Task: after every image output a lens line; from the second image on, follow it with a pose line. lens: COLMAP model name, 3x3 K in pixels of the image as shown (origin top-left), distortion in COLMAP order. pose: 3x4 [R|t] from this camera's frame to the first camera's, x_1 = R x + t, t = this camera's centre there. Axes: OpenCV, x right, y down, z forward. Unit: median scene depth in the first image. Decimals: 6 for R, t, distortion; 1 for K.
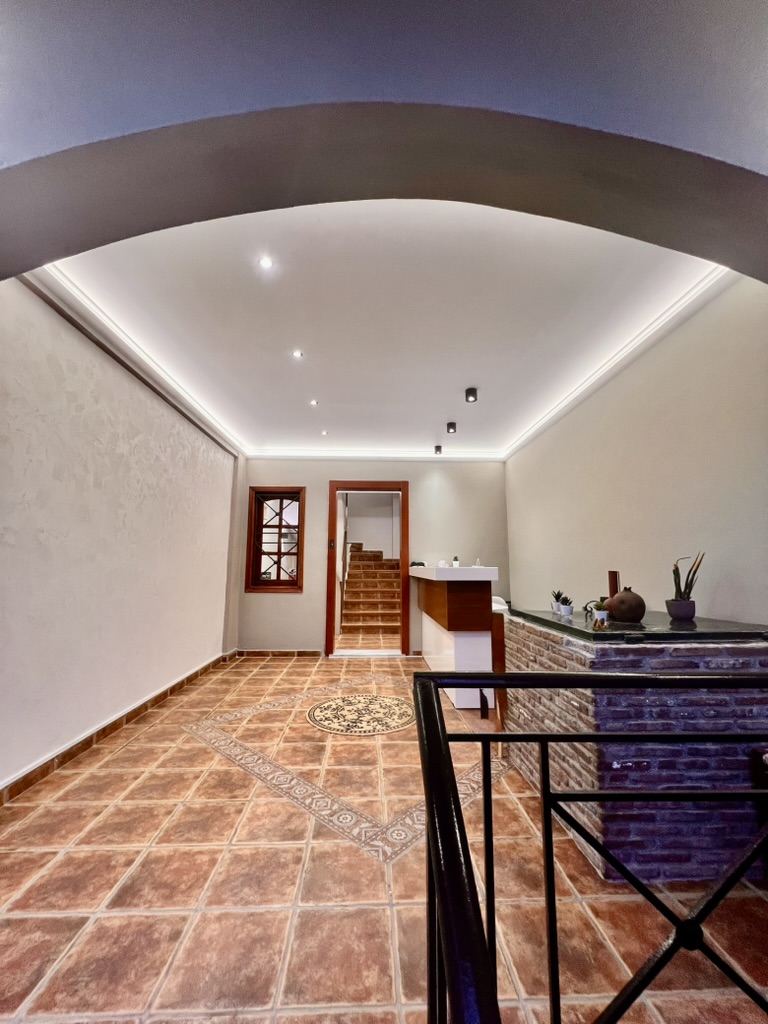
lens RADIAL K [[409.6, 0, 383.6], [0, 409.6, 510.9], [0, 0, 1]] dist [0.000084, 0.000007]
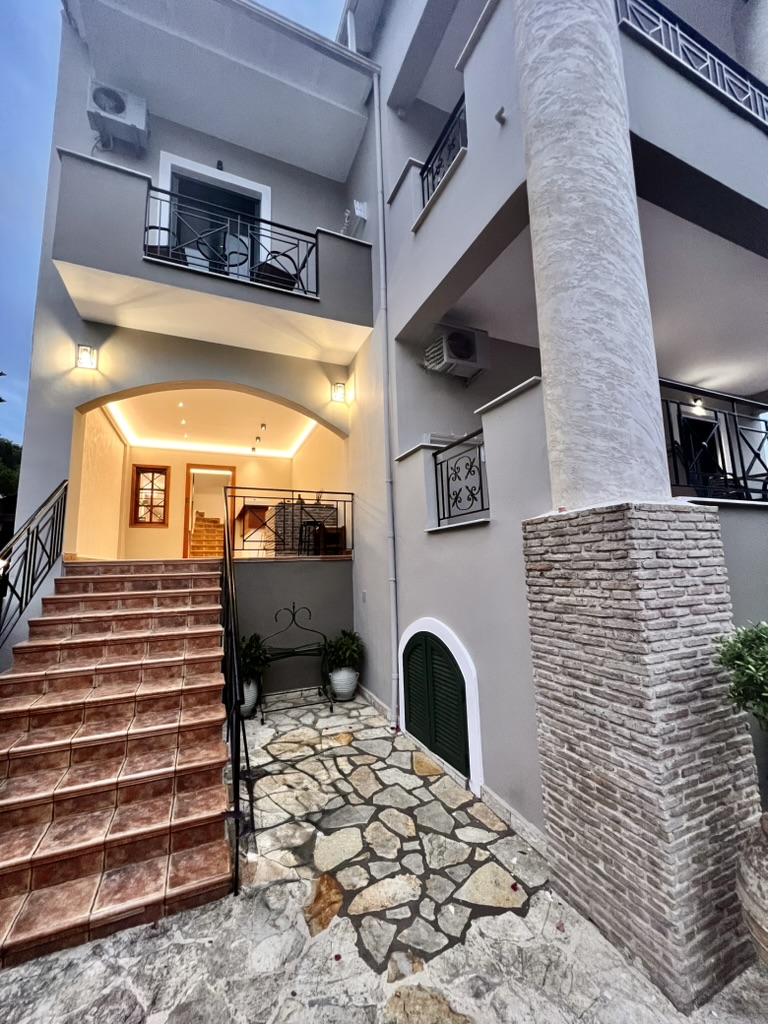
lens RADIAL K [[409.6, 0, 382.4], [0, 409.6, 509.3], [0, 0, 1]] dist [0.000084, 0.000007]
pose [[0.932490, 0.021342, 0.360564, 0.016459], [-0.019683, 0.999772, -0.008271, 0.113286], [-0.360659, 0.000616, 0.932698, -0.861281]]
